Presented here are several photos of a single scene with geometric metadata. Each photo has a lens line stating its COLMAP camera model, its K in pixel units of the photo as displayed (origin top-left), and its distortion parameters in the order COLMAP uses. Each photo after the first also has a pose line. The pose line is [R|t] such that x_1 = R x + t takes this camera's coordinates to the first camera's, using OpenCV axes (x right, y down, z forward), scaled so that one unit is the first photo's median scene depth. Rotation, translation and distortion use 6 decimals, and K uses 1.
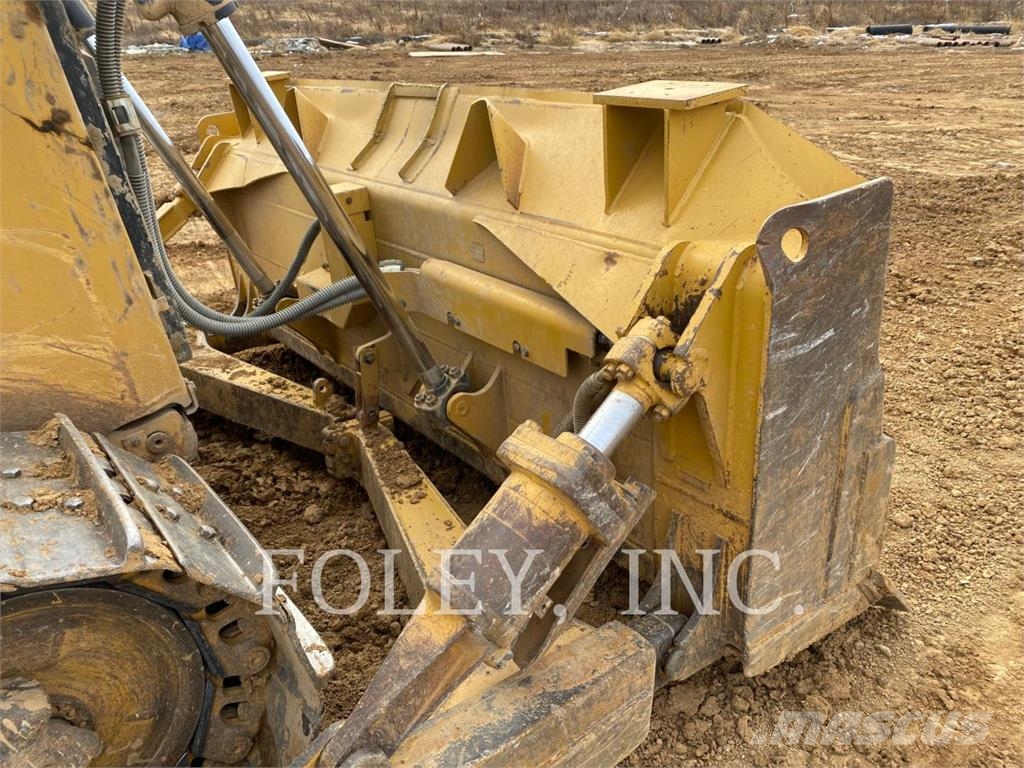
lens RADIAL K [[777.7, 0, 512.0], [0, 777.7, 384.0], [0, 0, 1]] dist [0.005248, -0.009479]
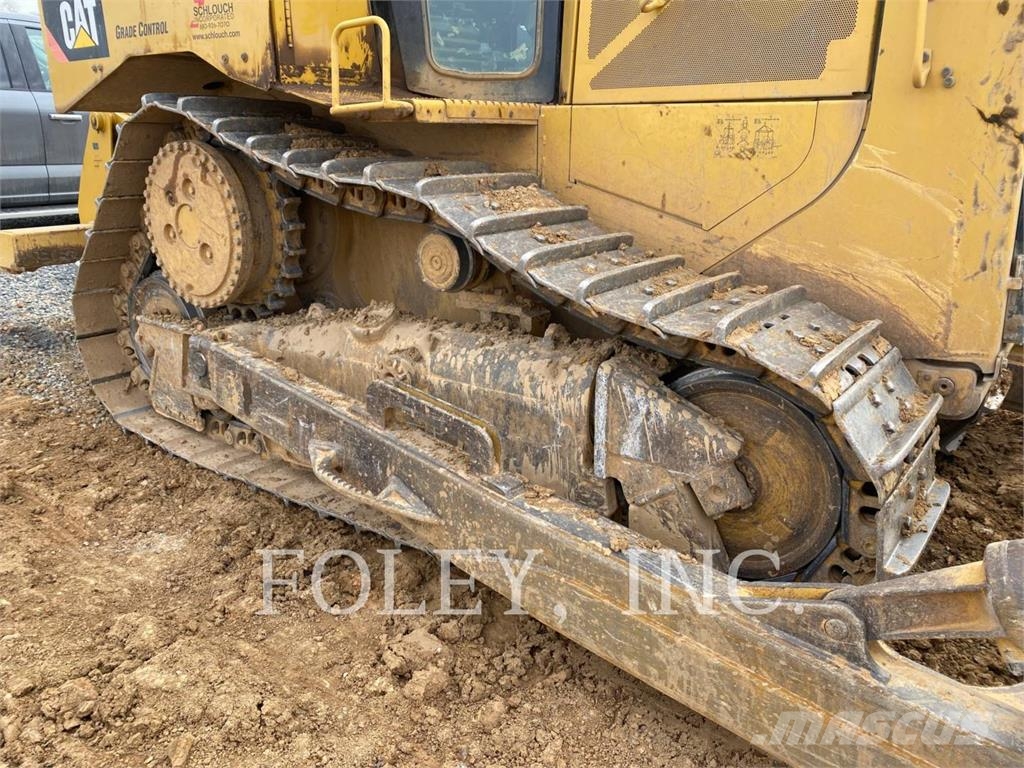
lens RADIAL K [[777.7, 0, 512.0], [0, 777.7, 384.0], [0, 0, 1]] dist [0.005248, -0.009479]
pose [[0.247459, 0.385967, -0.888703, 0.500182], [-0.453006, 0.856892, 0.246012, 0.088046], [0.856475, 0.341710, 0.386890, -0.037159]]
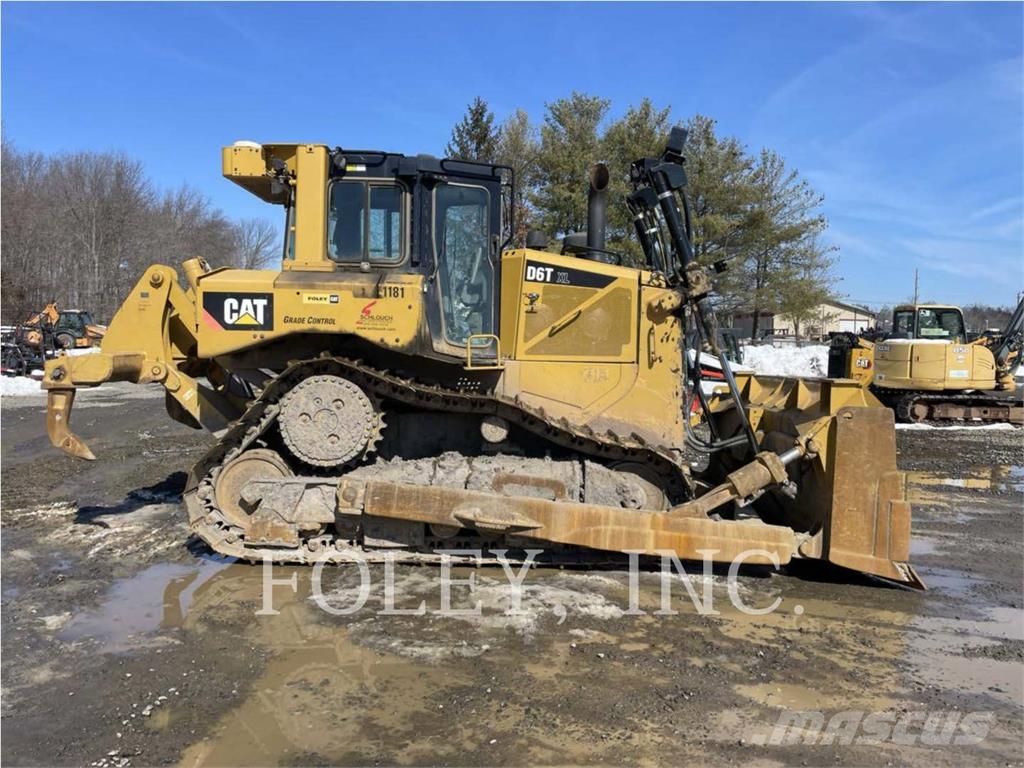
lens RADIAL K [[777.7, 0, 512.0], [0, 777.7, 384.0], [0, 0, 1]] dist [0.005248, -0.009479]
pose [[0.808399, 0.129628, -0.574184, 1.072583], [-0.340646, 0.898540, -0.276744, 1.129922], [0.480053, 0.419313, 0.770536, -2.486343]]
